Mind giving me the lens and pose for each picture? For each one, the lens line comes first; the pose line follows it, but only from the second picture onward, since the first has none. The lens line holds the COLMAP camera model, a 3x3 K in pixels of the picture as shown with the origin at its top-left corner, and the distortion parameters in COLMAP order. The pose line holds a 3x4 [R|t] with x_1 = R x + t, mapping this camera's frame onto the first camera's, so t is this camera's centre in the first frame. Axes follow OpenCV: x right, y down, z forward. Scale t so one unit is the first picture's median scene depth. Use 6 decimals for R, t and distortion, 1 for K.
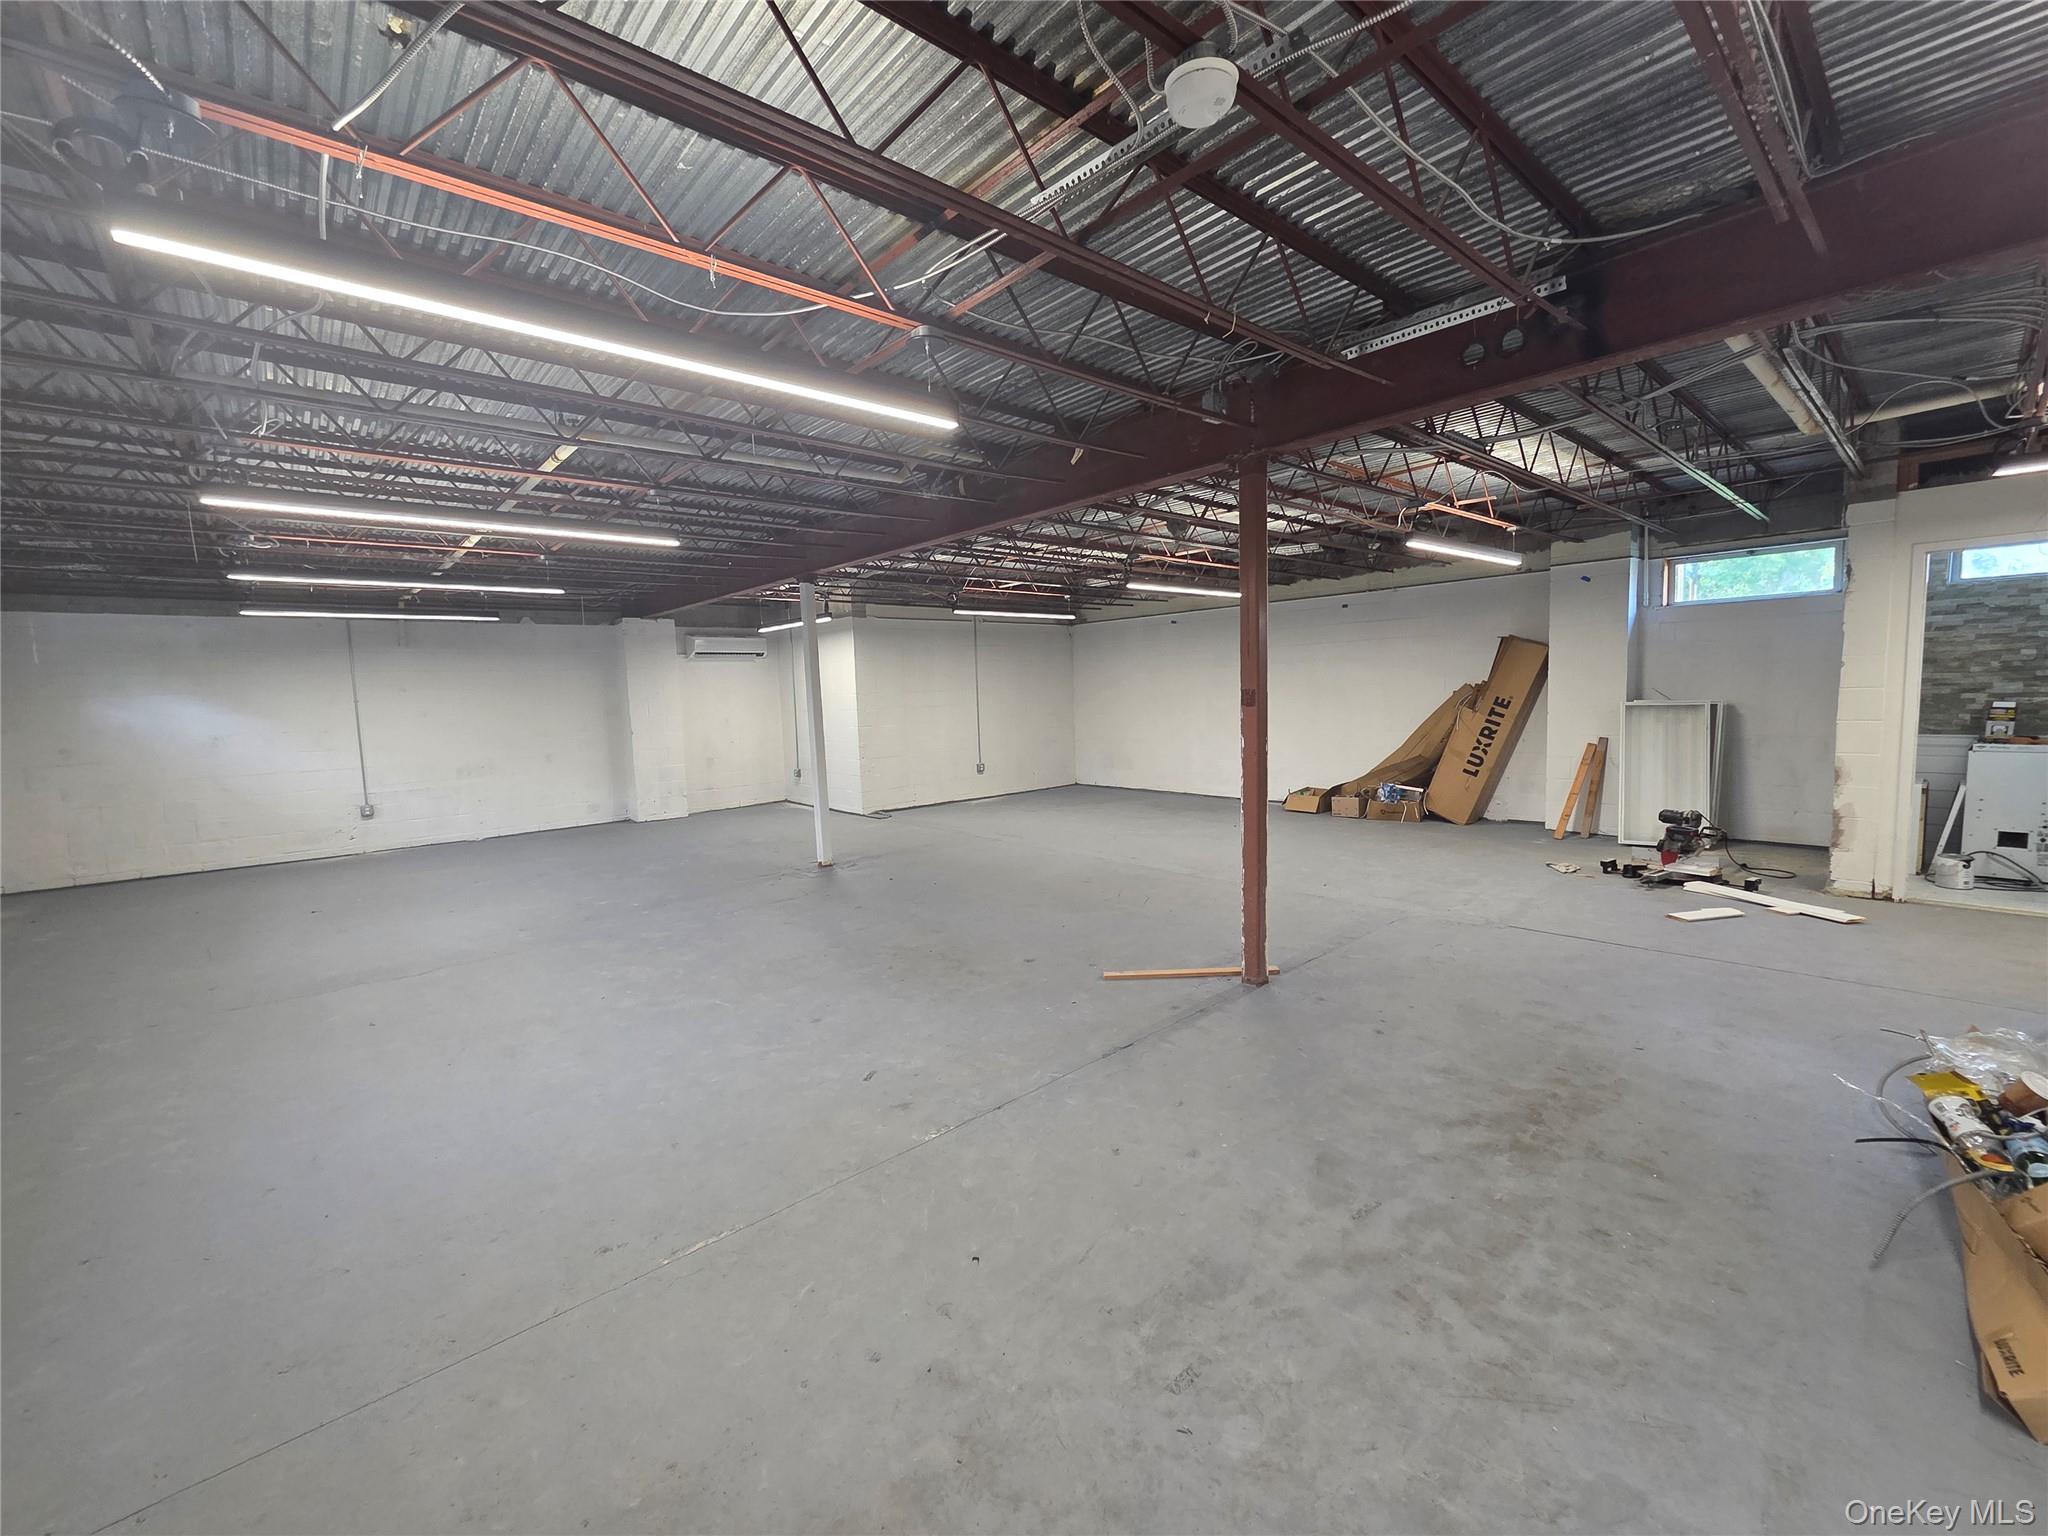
lens RADIAL K [[838.4, 0, 1028.4], [0, 838.4, 768.5], [0, 0, 1]] dist [0.003721, -0.001356]
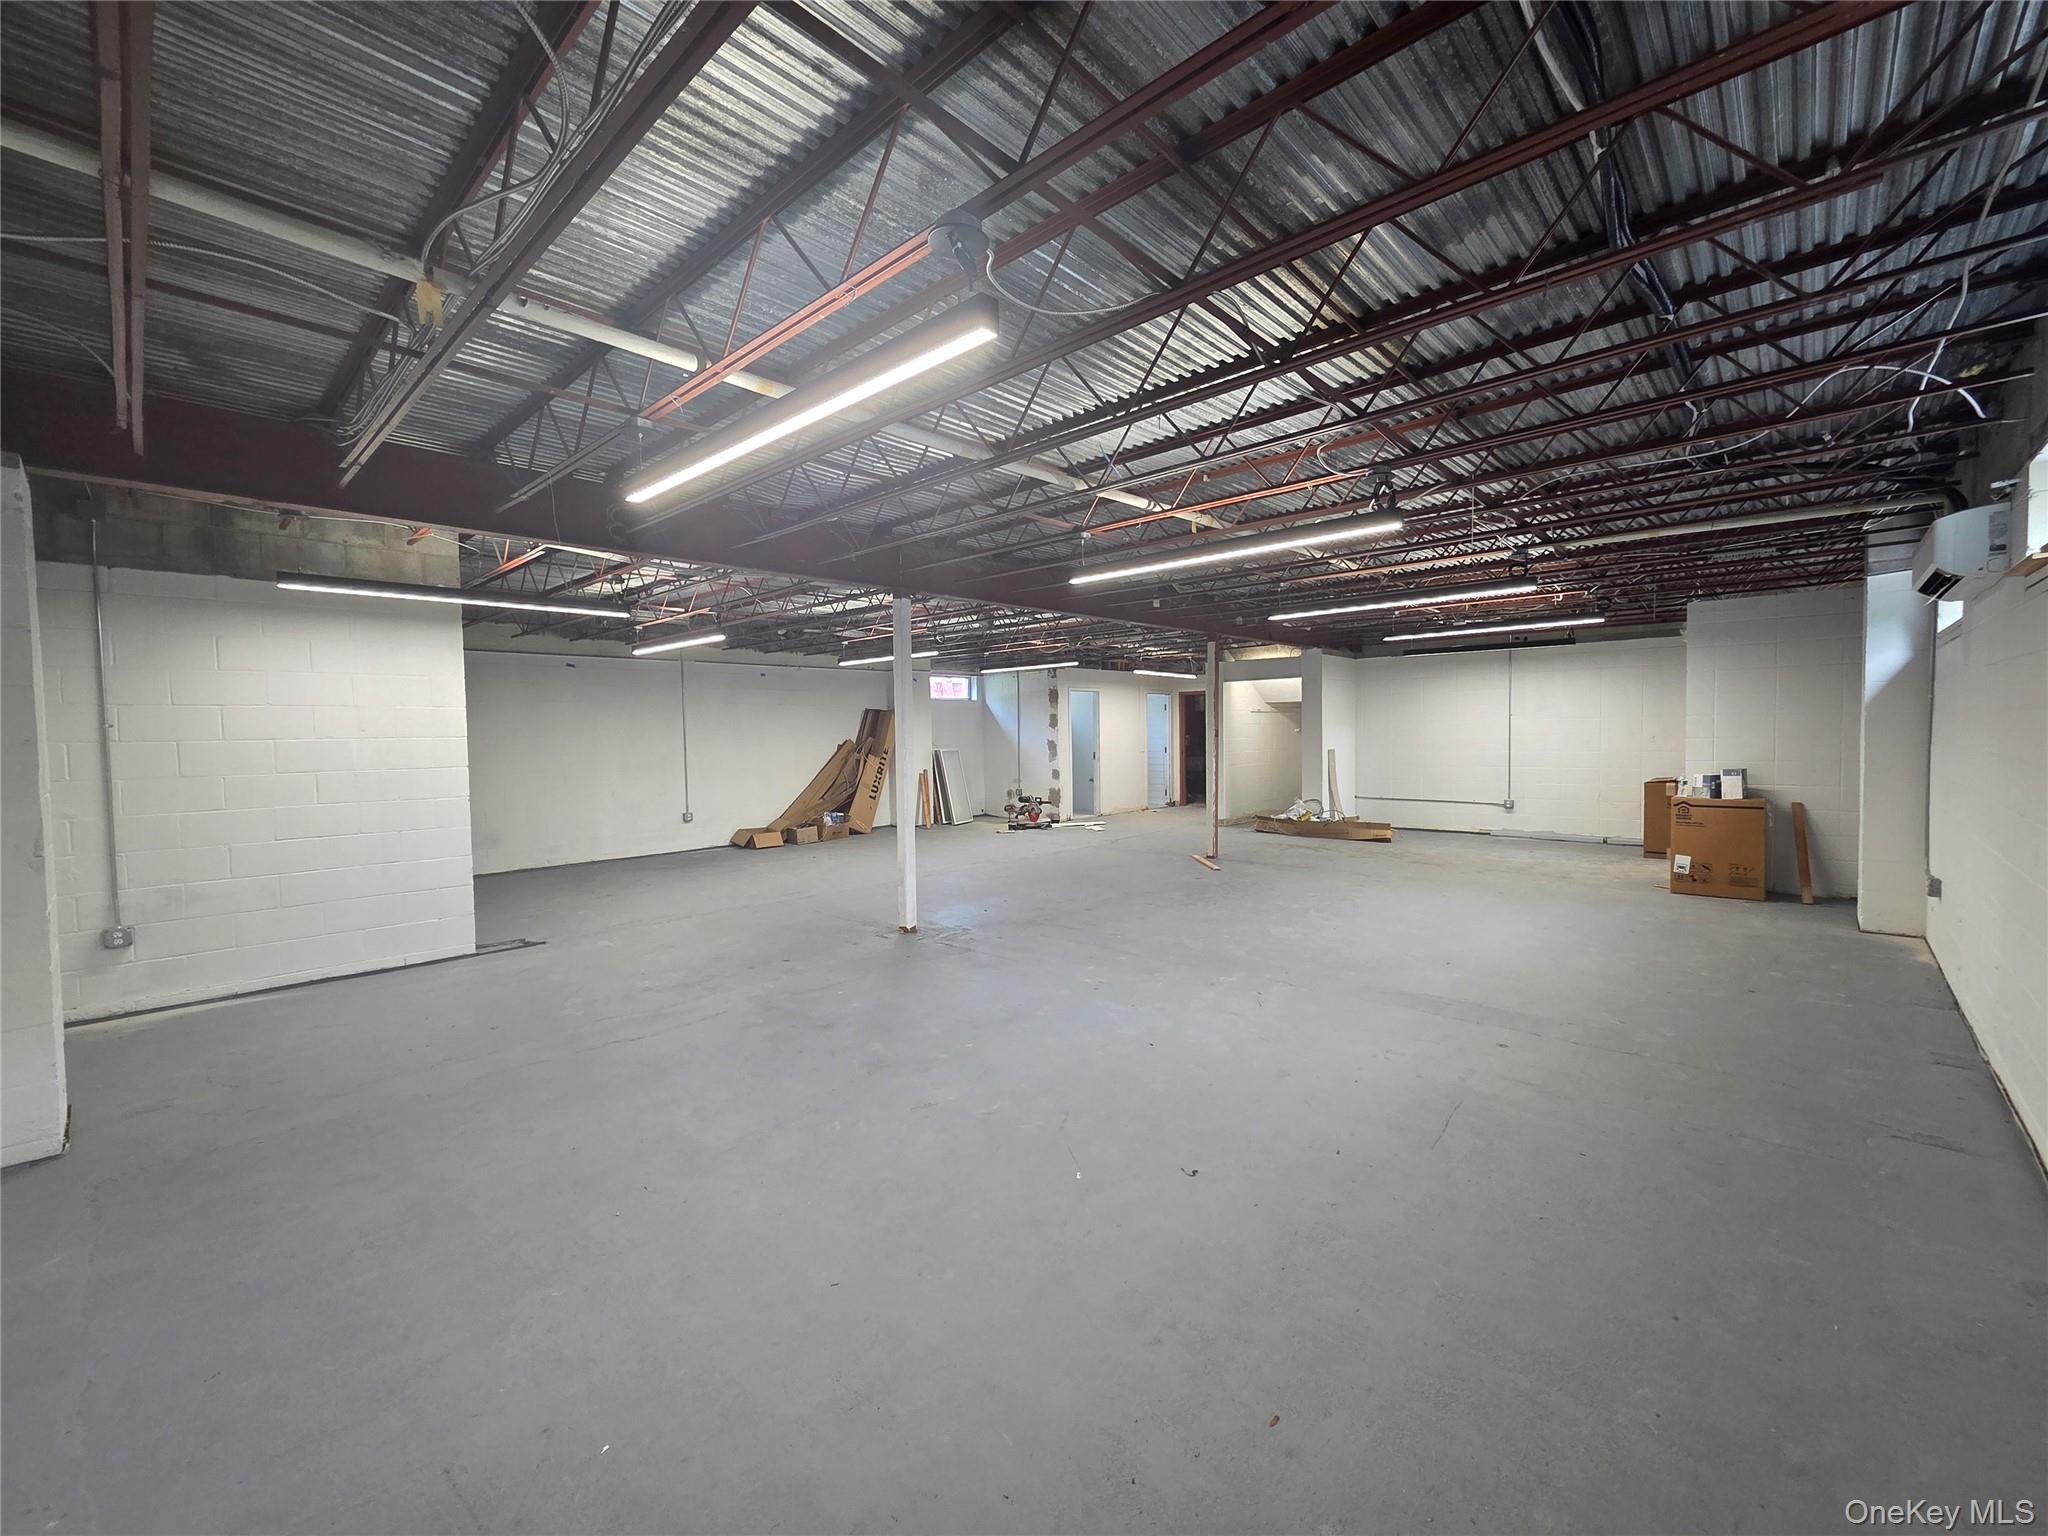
lens RADIAL K [[838.4, 0, 1028.4], [0, 838.4, 768.5], [0, 0, 1]] dist [0.003721, -0.001356]
pose [[-0.097395, -0.003145, 0.995241, -2.575458], [0.115433, 0.993210, 0.014434, -0.096919], [-0.988529, 0.116290, -0.096370, 2.215012]]
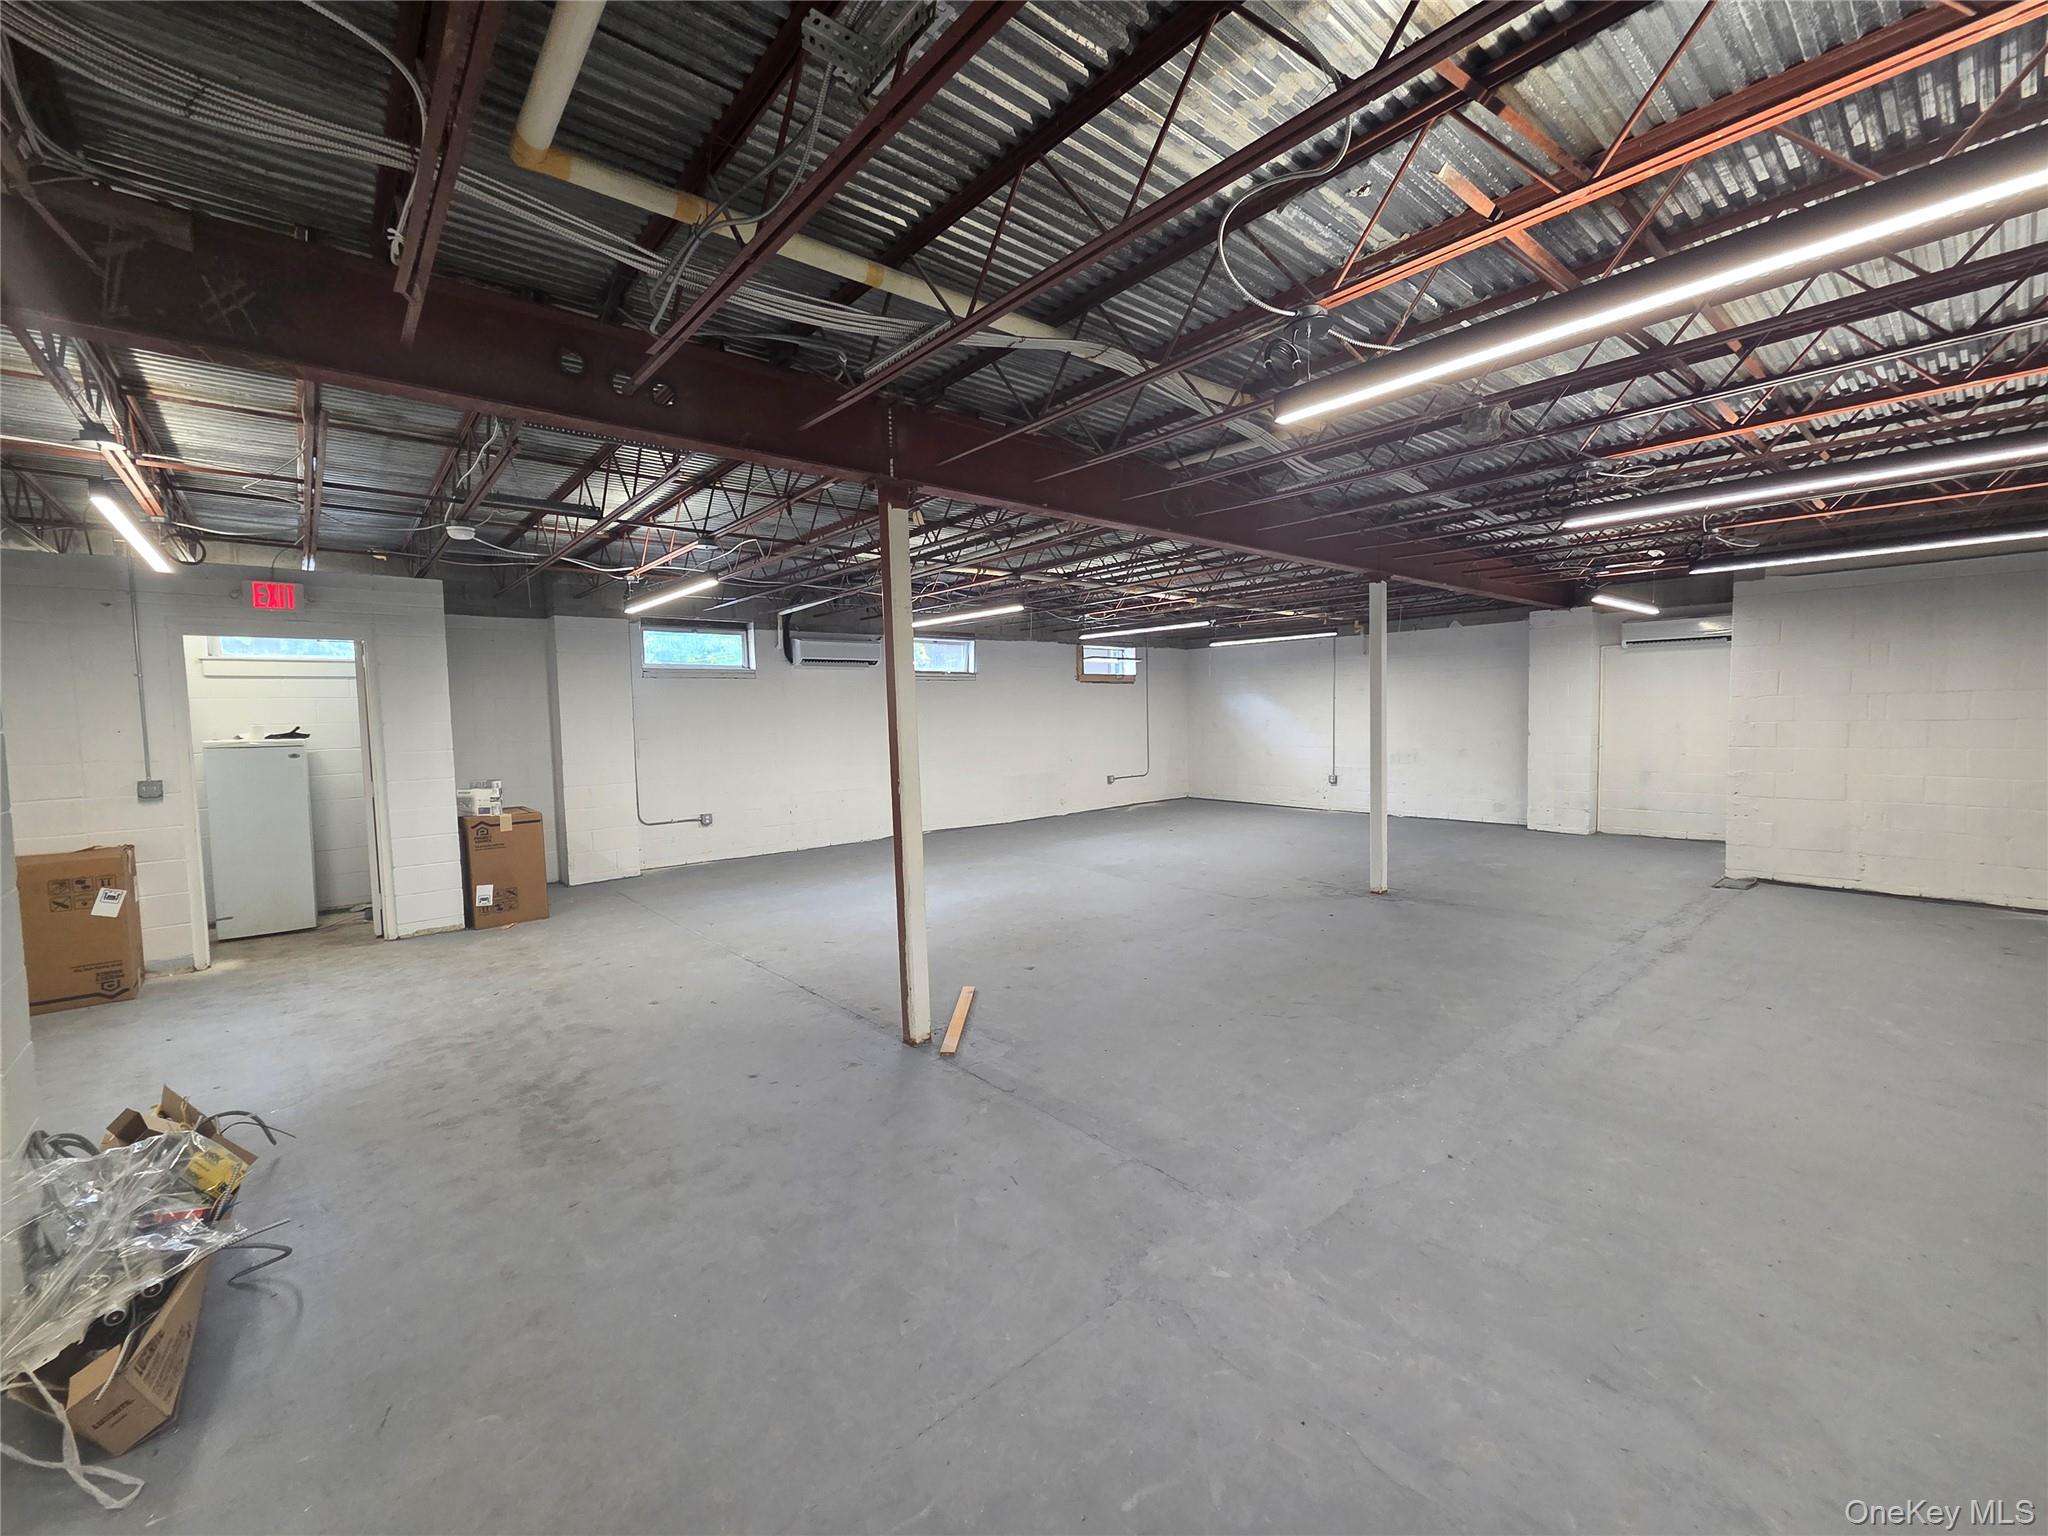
lens RADIAL K [[838.4, 0, 1028.4], [0, 838.4, 768.5], [0, 0, 1]] dist [0.003721, -0.001356]
pose [[-0.014834, 0.104416, -0.994423, 1.569491], [-0.073704, 0.991713, 0.105231, -0.203532], [0.997170, 0.074854, -0.007015, 1.500744]]
